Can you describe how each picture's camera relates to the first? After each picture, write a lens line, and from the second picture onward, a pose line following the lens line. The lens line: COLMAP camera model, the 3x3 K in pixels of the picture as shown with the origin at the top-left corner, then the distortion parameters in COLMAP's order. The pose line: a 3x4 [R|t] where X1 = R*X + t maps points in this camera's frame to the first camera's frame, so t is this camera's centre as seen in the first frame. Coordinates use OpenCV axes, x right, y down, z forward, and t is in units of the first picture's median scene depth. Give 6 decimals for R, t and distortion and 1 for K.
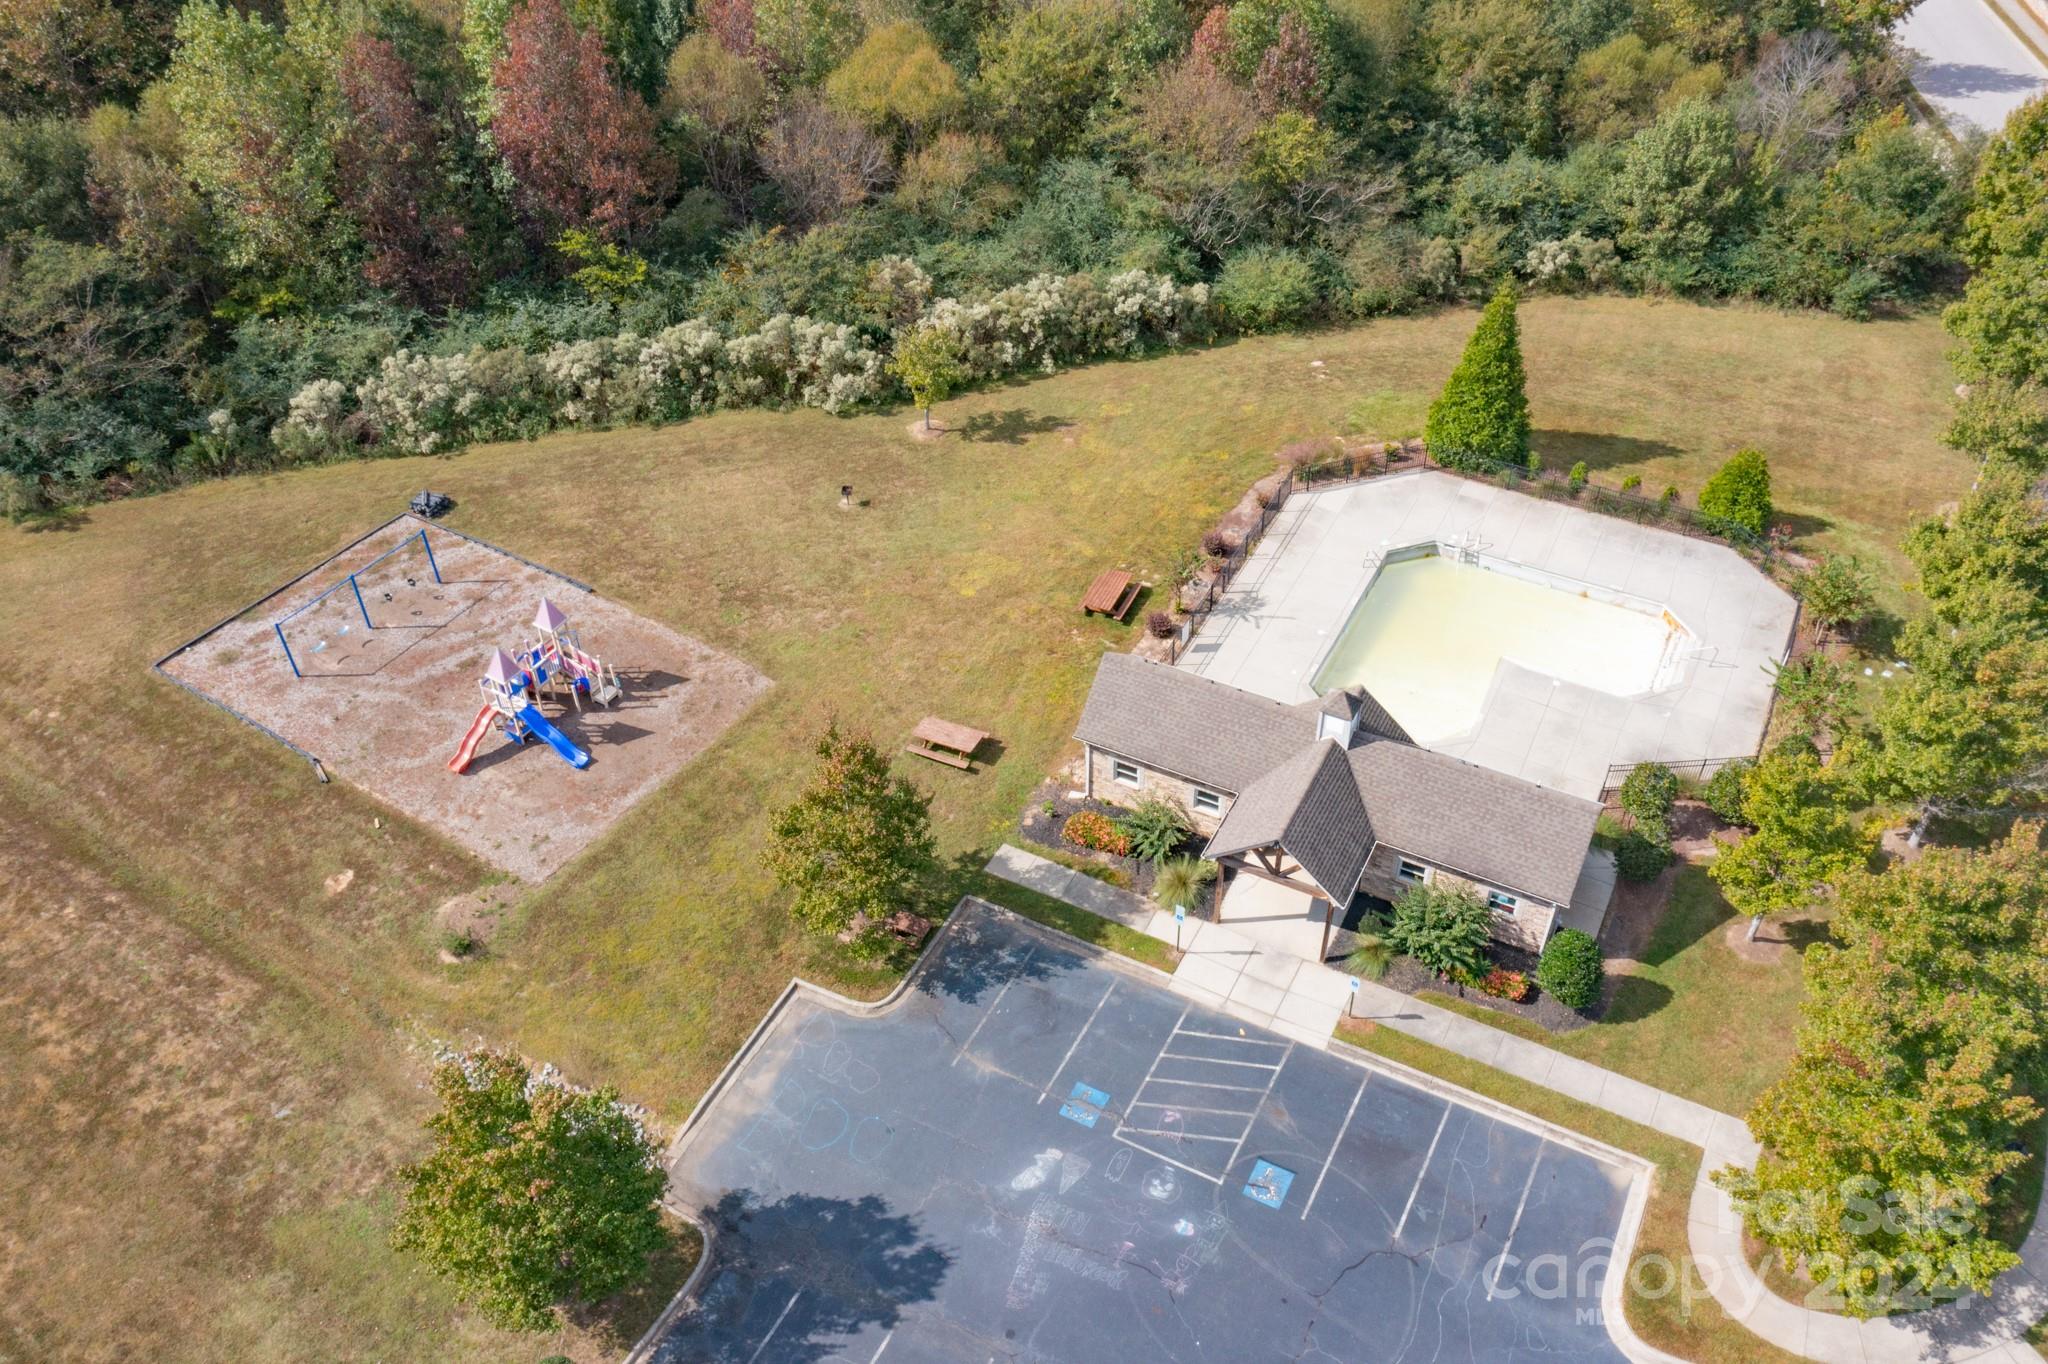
lens RADIAL K [[1689.3, 0, 1024.0], [0, 1689.3, 682.0], [0, 0, 1]] dist [-0.003054, 0.001098]
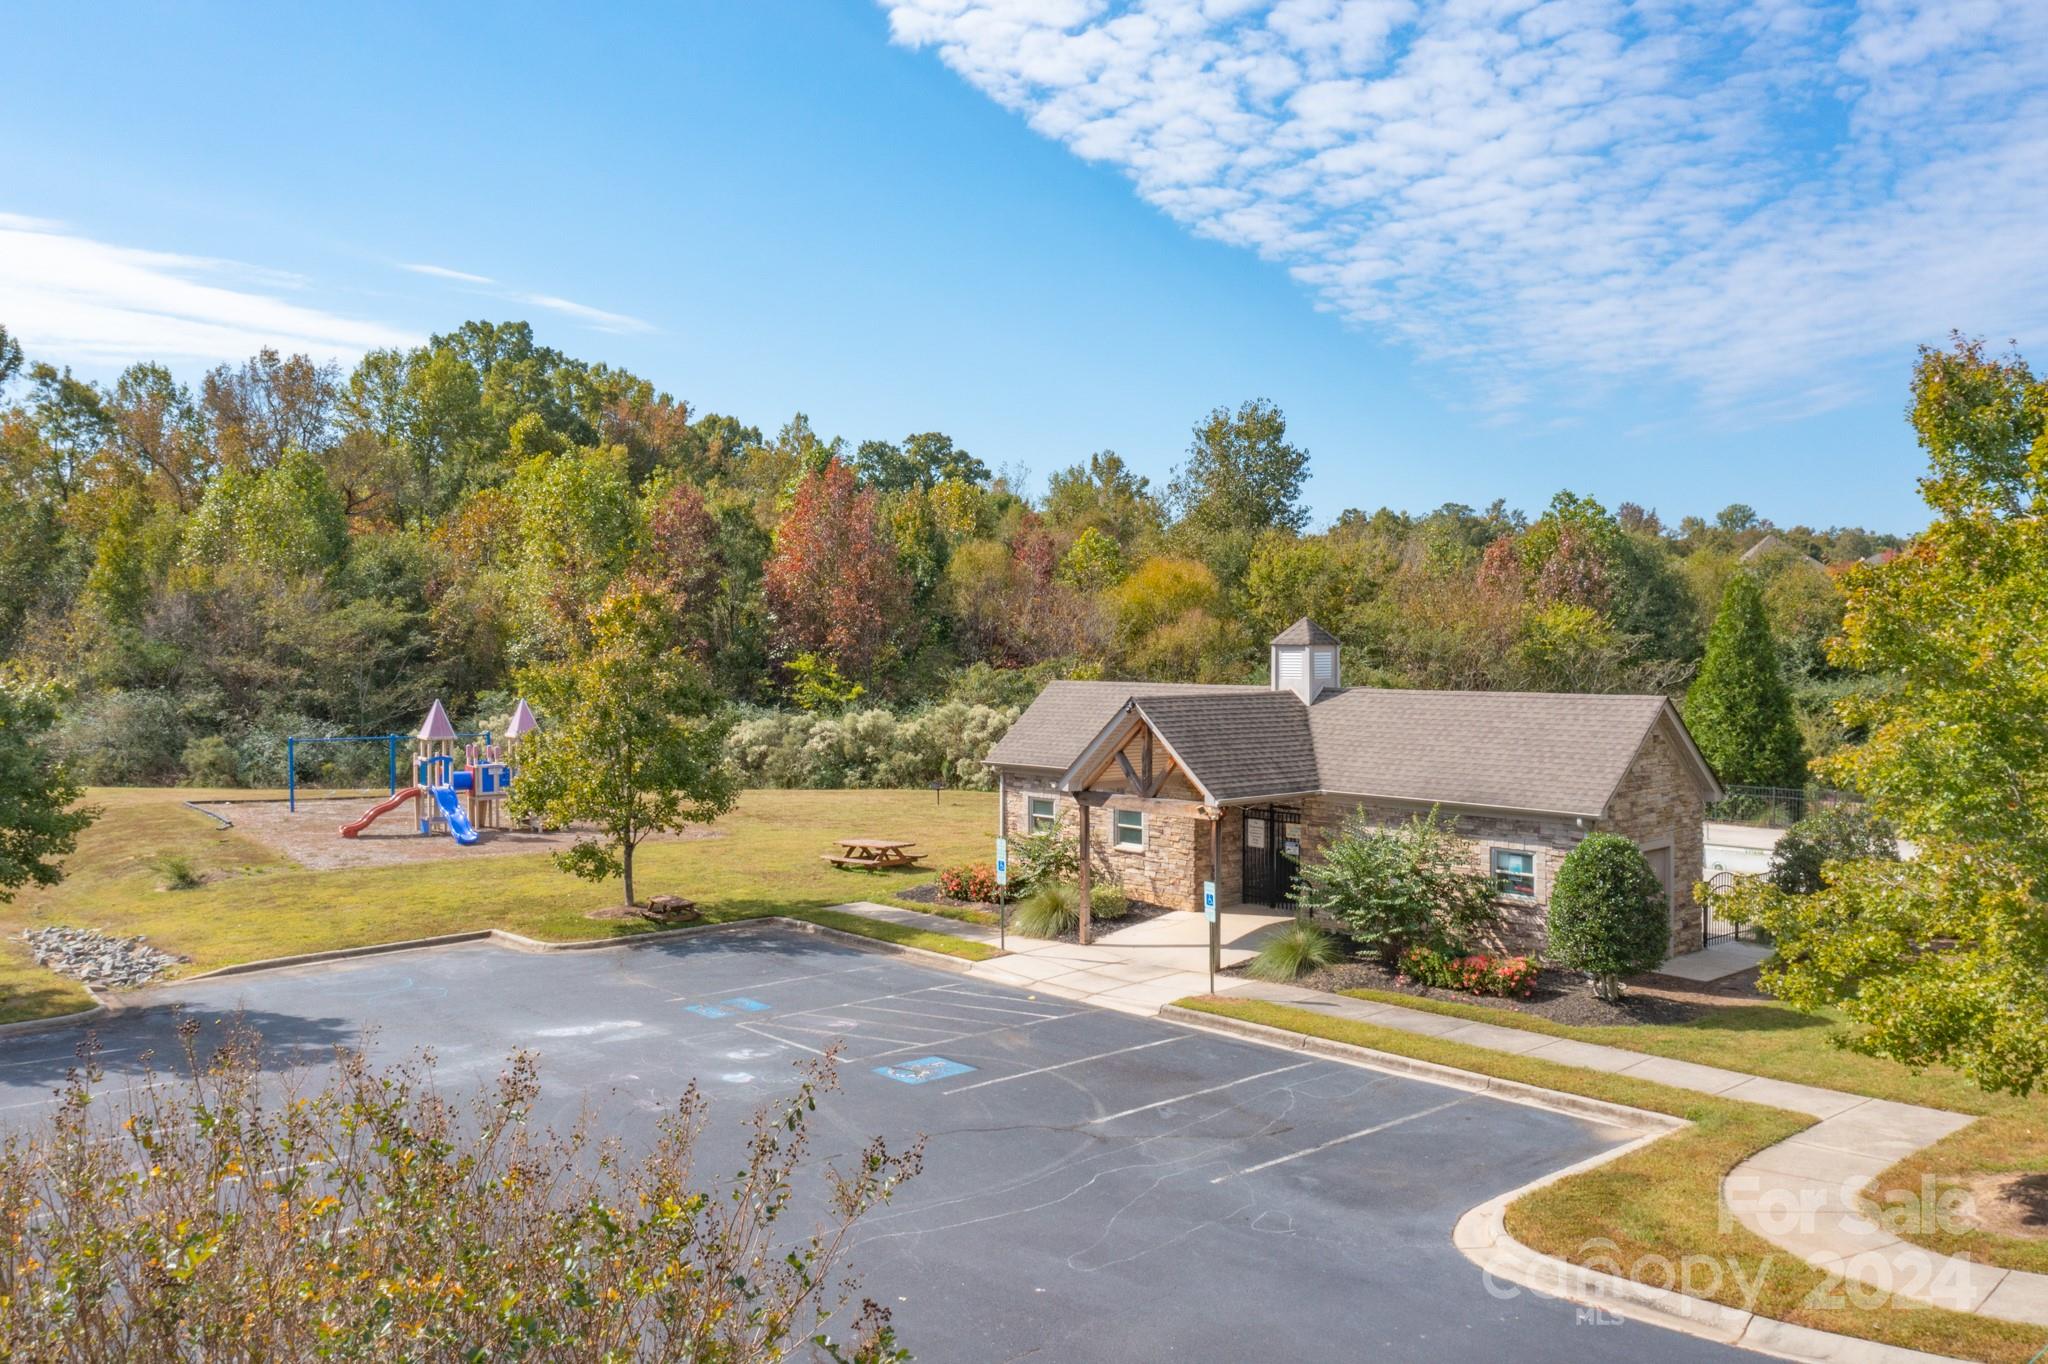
lens RADIAL K [[1689.3, 0, 1024.0], [0, 1689.3, 682.0], [0, 0, 1]] dist [-0.003054, 0.001098]
pose [[0.928693, 0.025389, -0.369979, 0.336044], [-0.261433, 0.752407, -0.604596, 0.472946], [0.263024, 0.658209, 0.705393, 0.483997]]
